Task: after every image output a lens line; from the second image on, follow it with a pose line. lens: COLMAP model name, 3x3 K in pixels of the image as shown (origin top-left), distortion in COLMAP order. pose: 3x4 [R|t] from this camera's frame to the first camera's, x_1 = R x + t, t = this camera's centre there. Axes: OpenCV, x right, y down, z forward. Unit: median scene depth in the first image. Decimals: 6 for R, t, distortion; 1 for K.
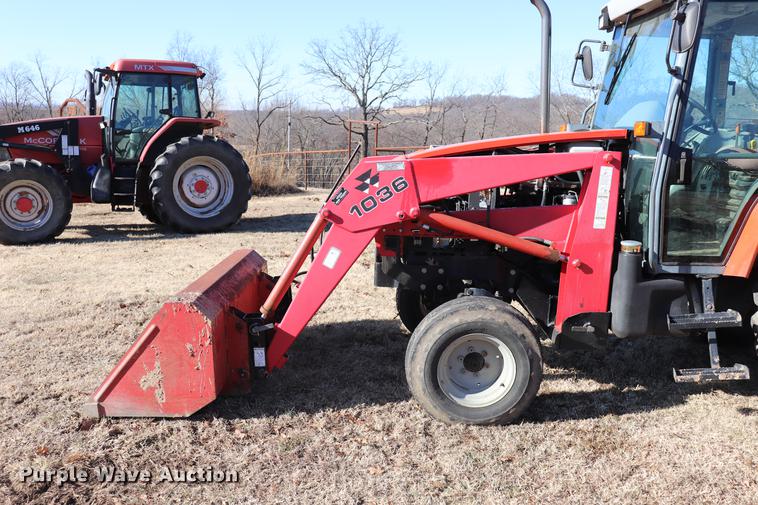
lens RADIAL K [[657.3, 0, 364.2], [0, 657.3, 246.8], [0, 0, 1]] dist [-0.165565, 0.180216]
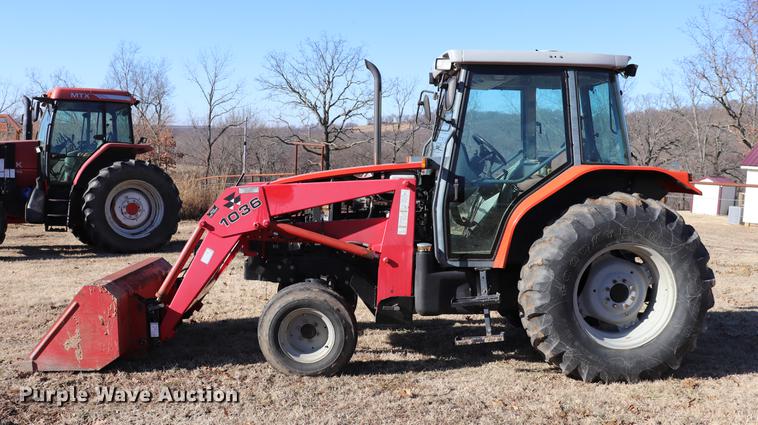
lens RADIAL K [[748.9, 0, 379.0], [0, 748.9, 212.5], [0, 0, 1]] dist [-0.172776, 0.177396]
pose [[0.998265, 0.000857, 0.058880, 0.206038], [0.004597, 0.995707, -0.092445, 0.067356], [-0.058706, 0.092555, 0.993975, -0.544662]]
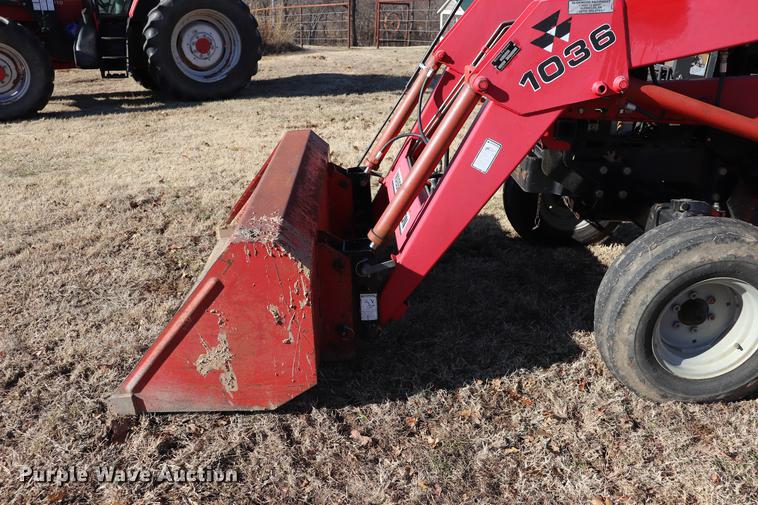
lens RADIAL K [[630.1, 0, 368.2], [0, 630.1, 254.9], [0, 0, 1]] dist [-0.167373, 0.151733]
pose [[0.999314, -0.022024, 0.029767, -0.172259], [0.014399, 0.971745, 0.235593, -0.031931], [-0.034115, -0.235002, 0.971396, 0.375418]]
